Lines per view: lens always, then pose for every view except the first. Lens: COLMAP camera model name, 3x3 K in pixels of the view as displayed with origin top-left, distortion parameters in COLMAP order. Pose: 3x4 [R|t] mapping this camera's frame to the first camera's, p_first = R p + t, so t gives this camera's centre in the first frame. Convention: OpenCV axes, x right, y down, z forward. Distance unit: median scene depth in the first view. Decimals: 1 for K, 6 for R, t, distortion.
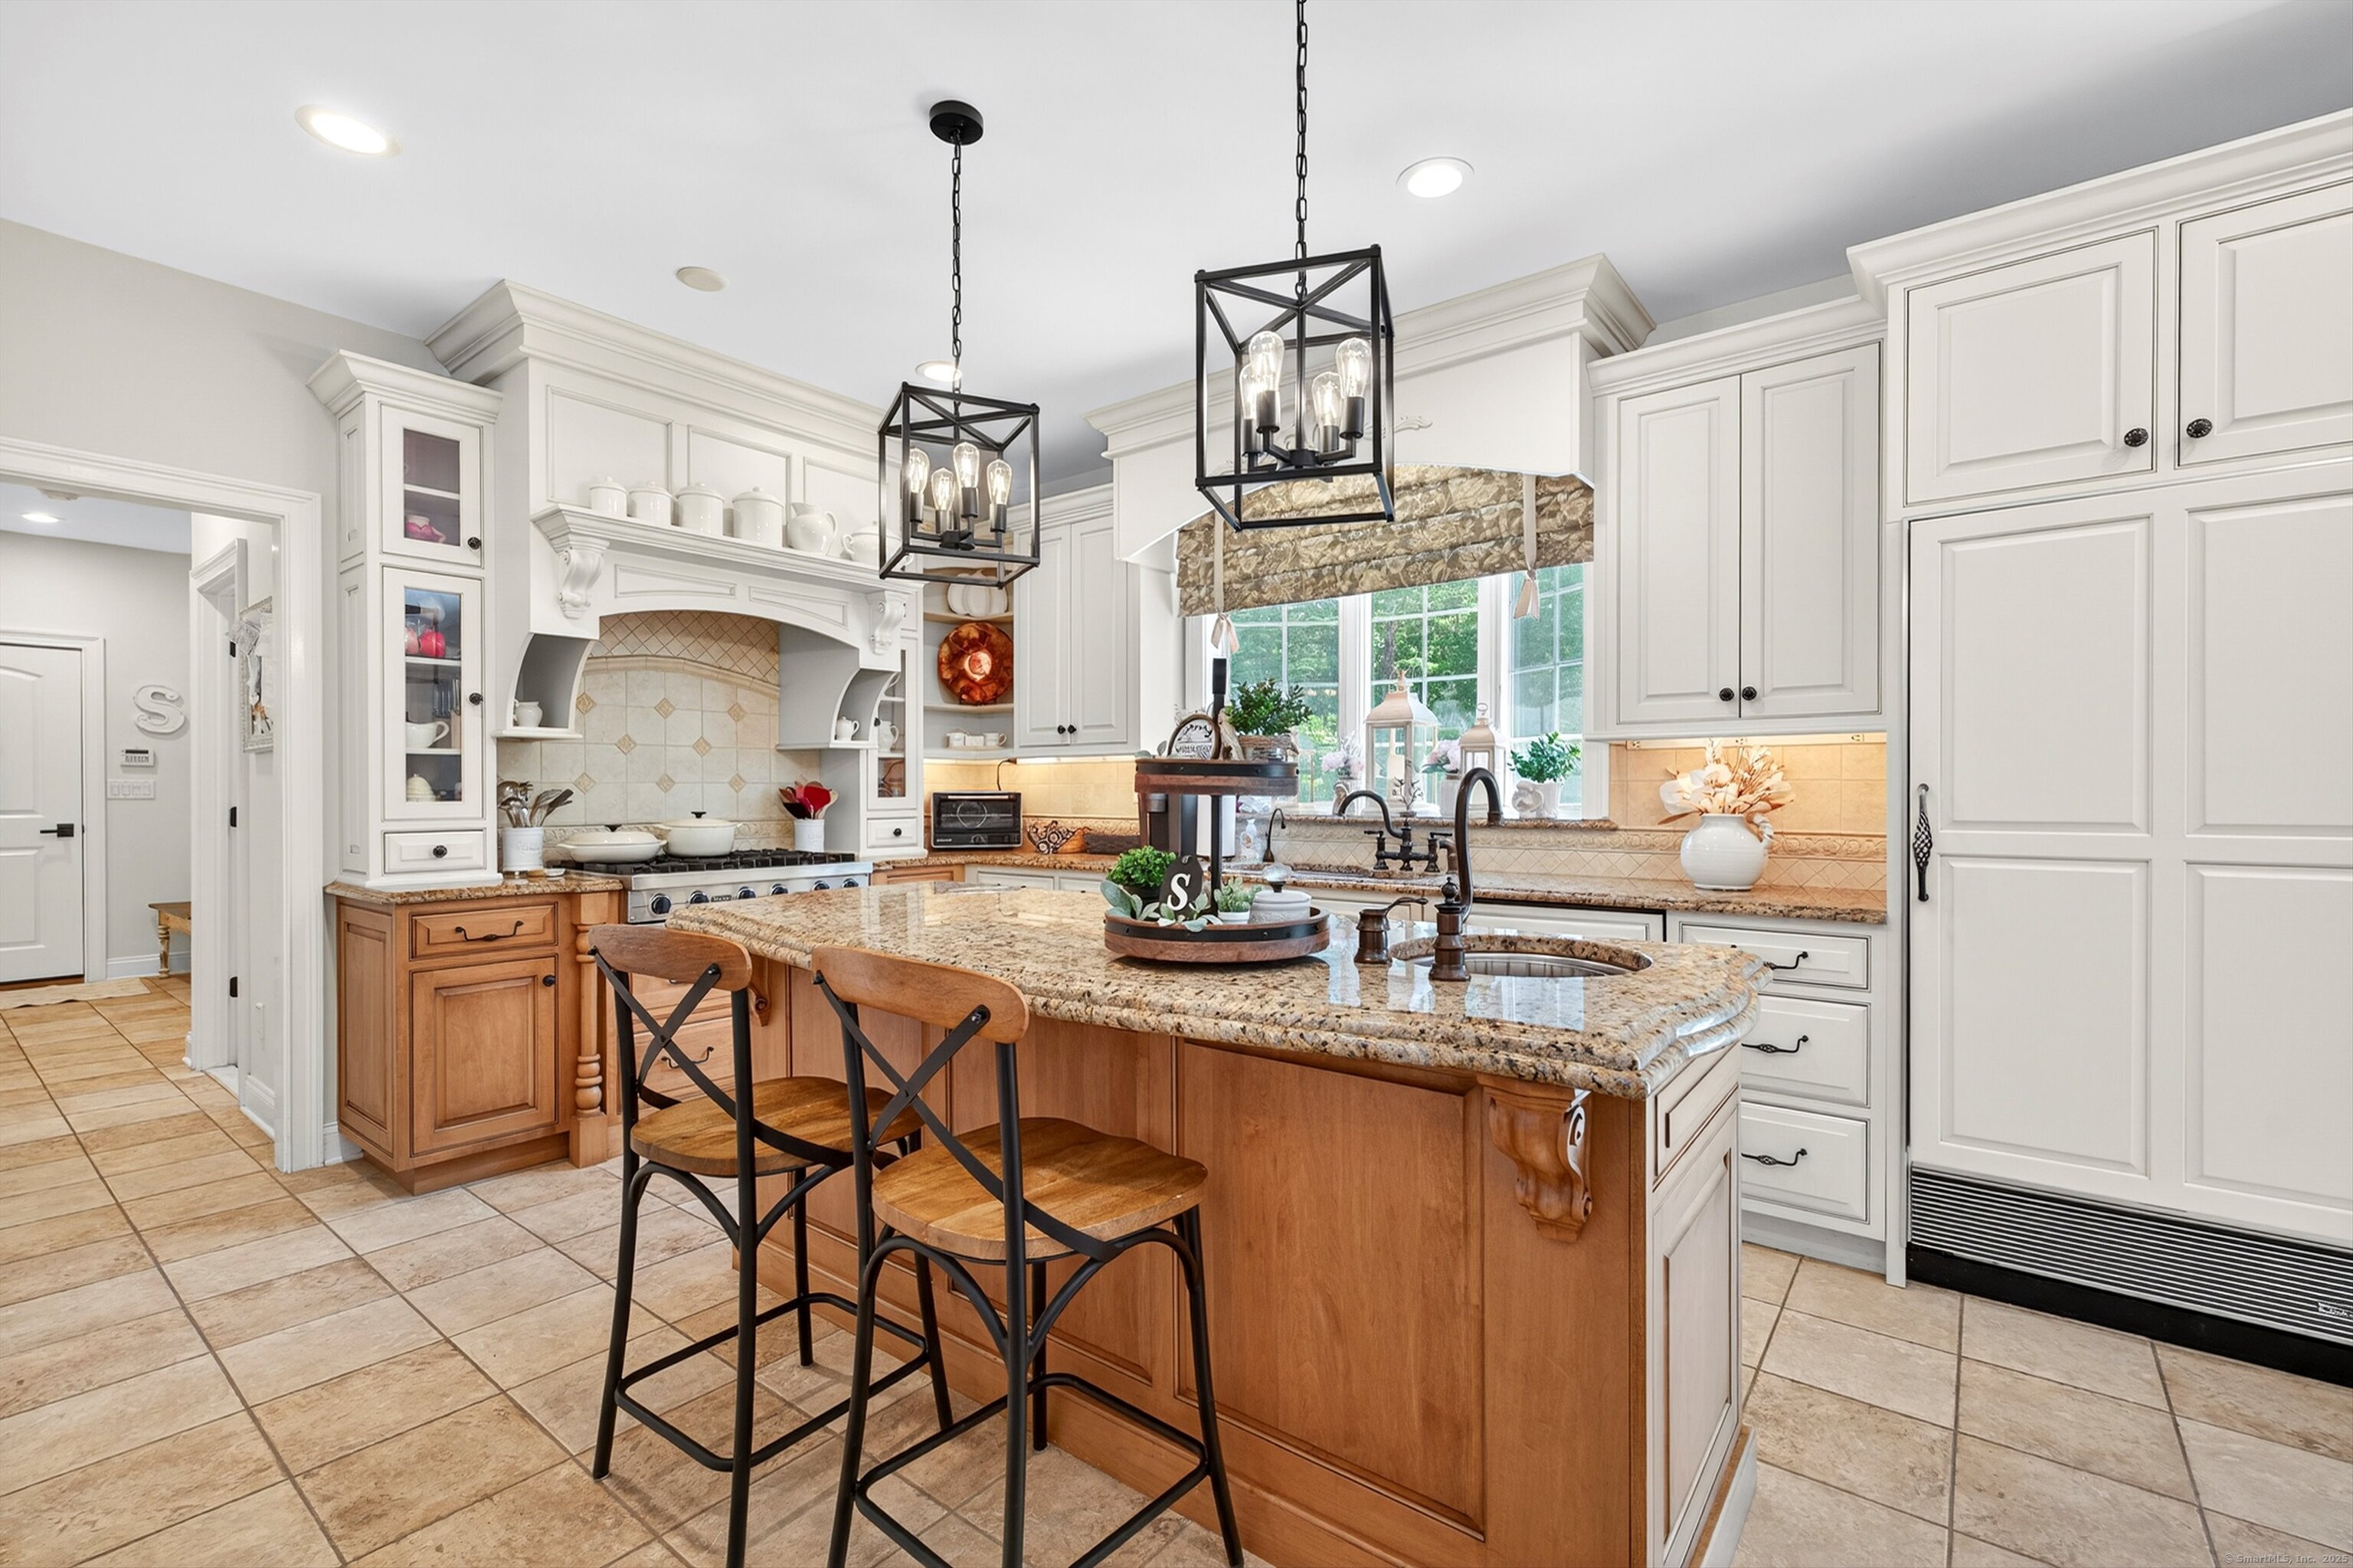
lens RADIAL K [[1035.6, 0, 1176.8], [0, 1035.6, 789.9], [0, 0, 1]] dist [0.011365, -0.003668]
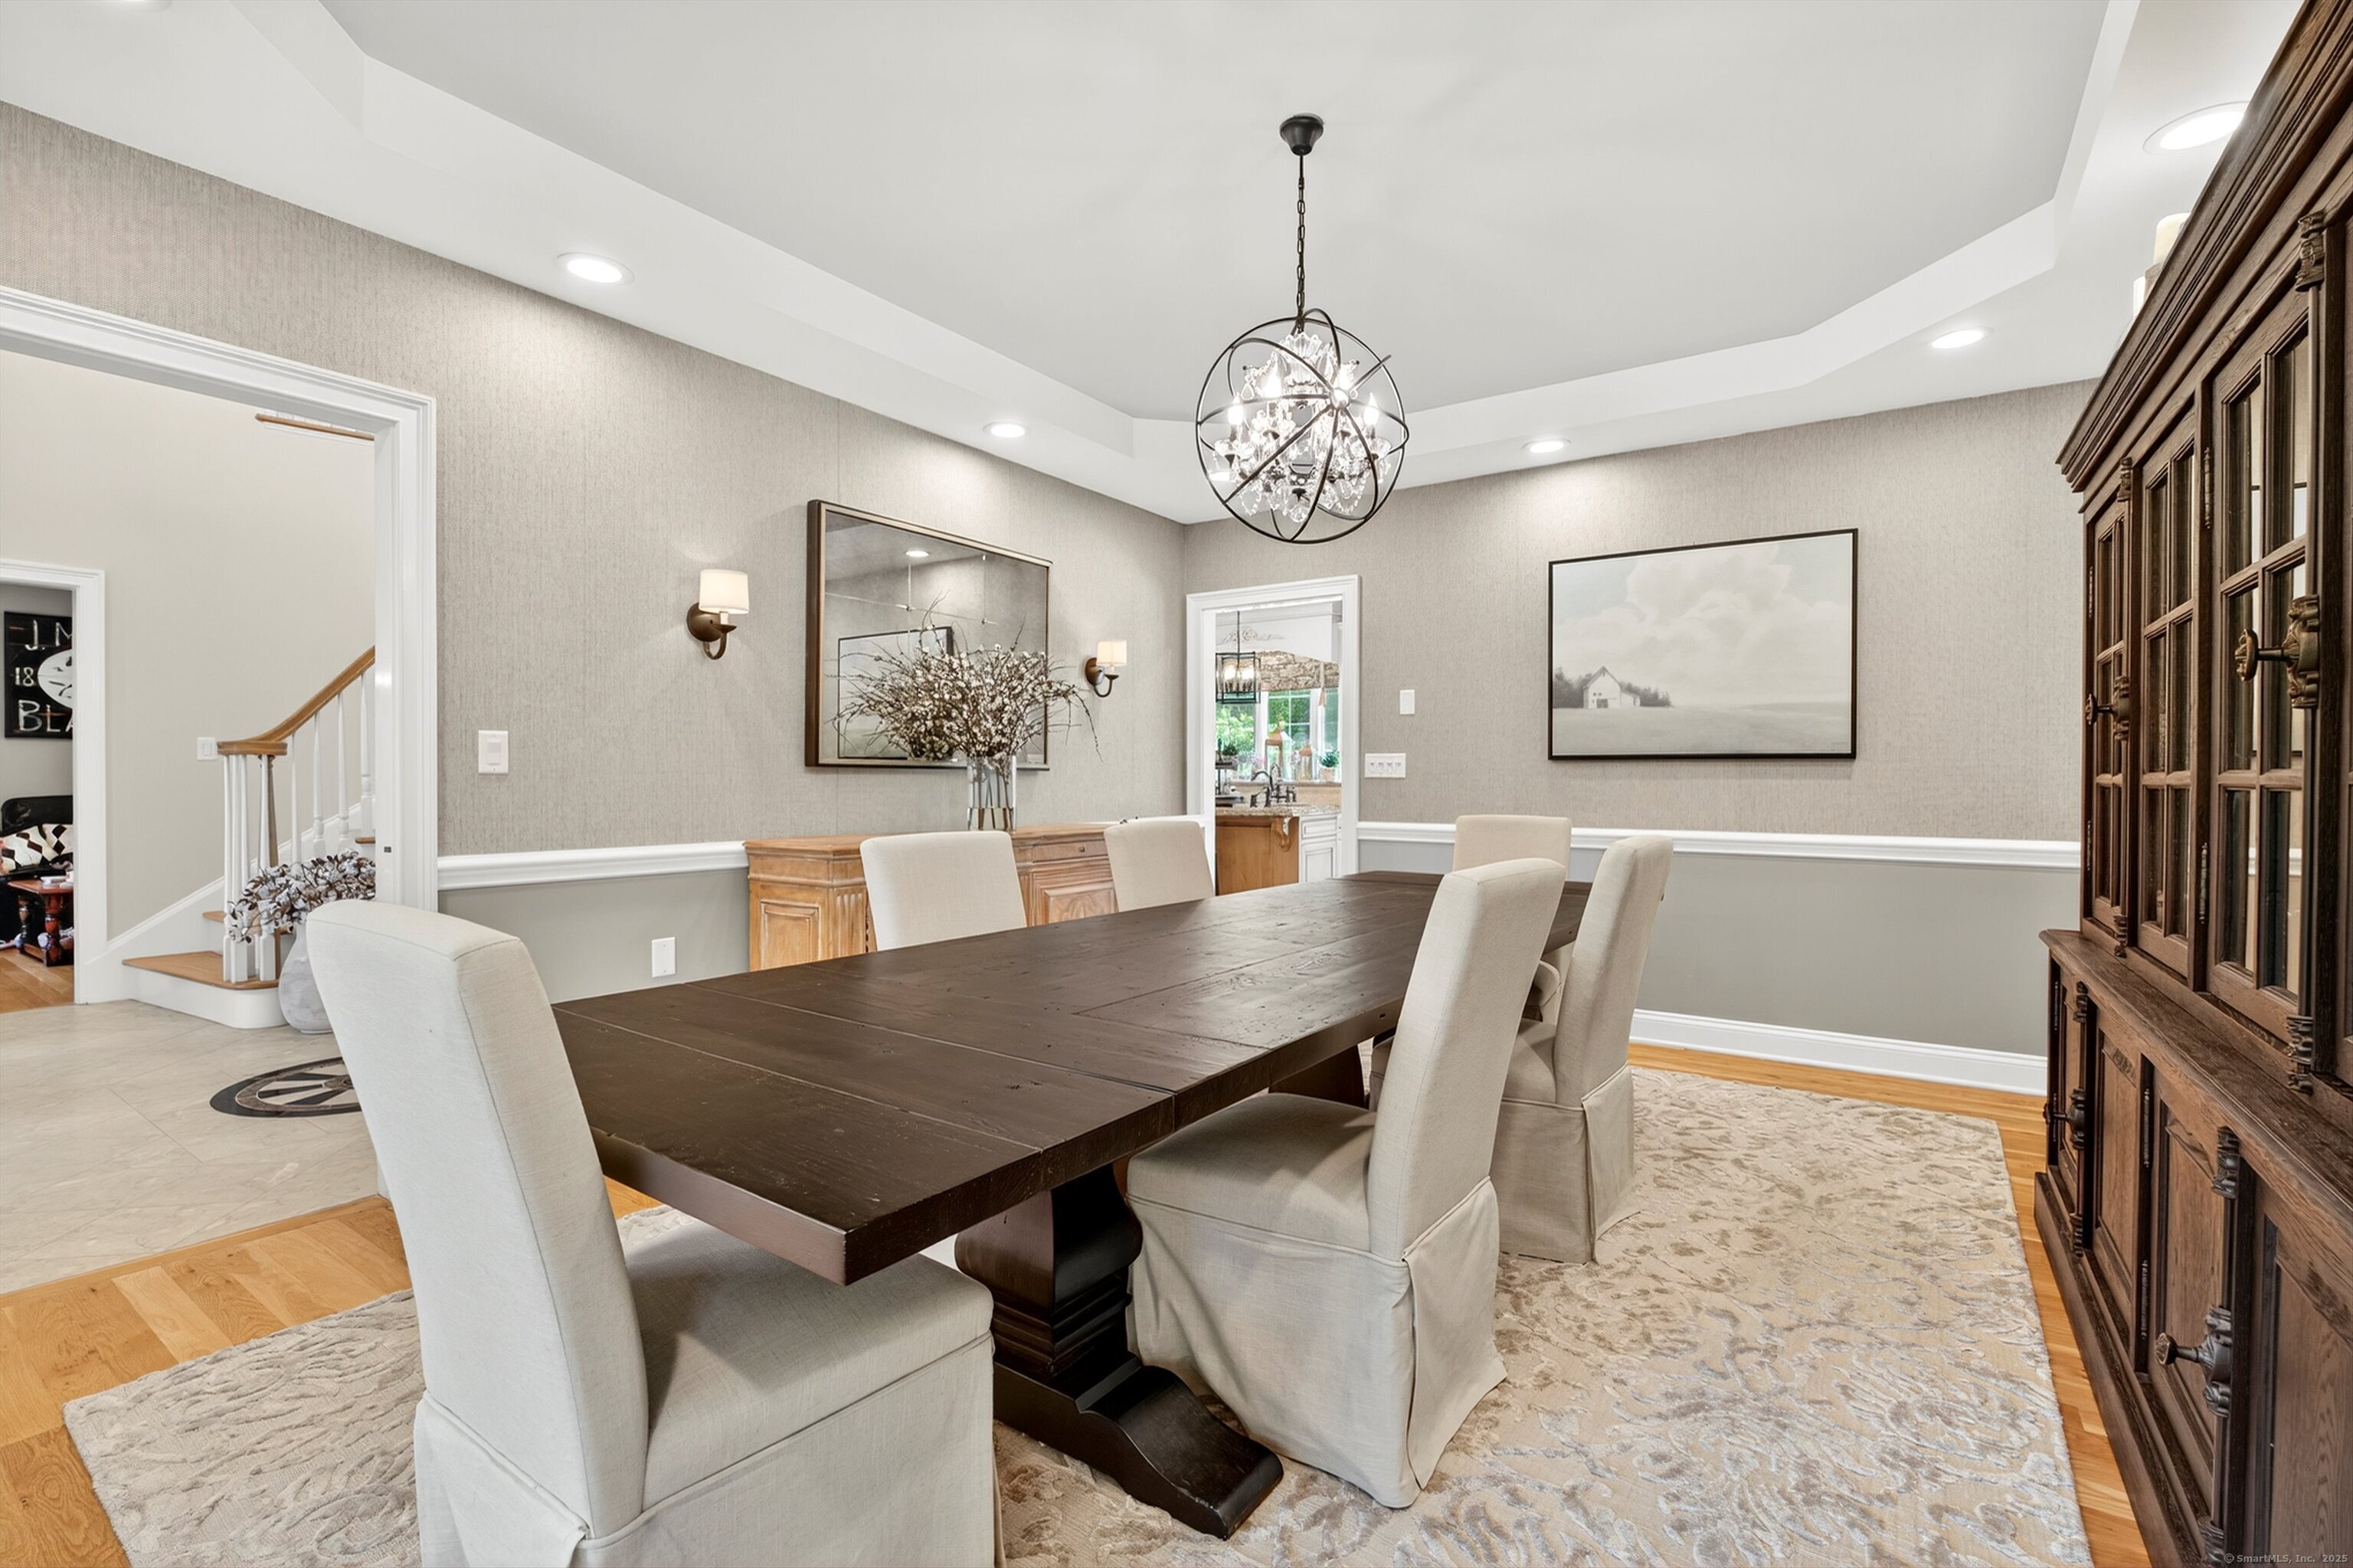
lens RADIAL K [[1035.6, 0, 1173.8], [0, 1035.6, 786.4], [0, 0, 1]] dist [0.011365, -0.003668]
pose [[0.998147, 0.000640, 0.060838, -0.194162], [-0.001104, 0.999971, 0.007596, 0.018698], [-0.060832, -0.007649, 0.998119, -1.552126]]
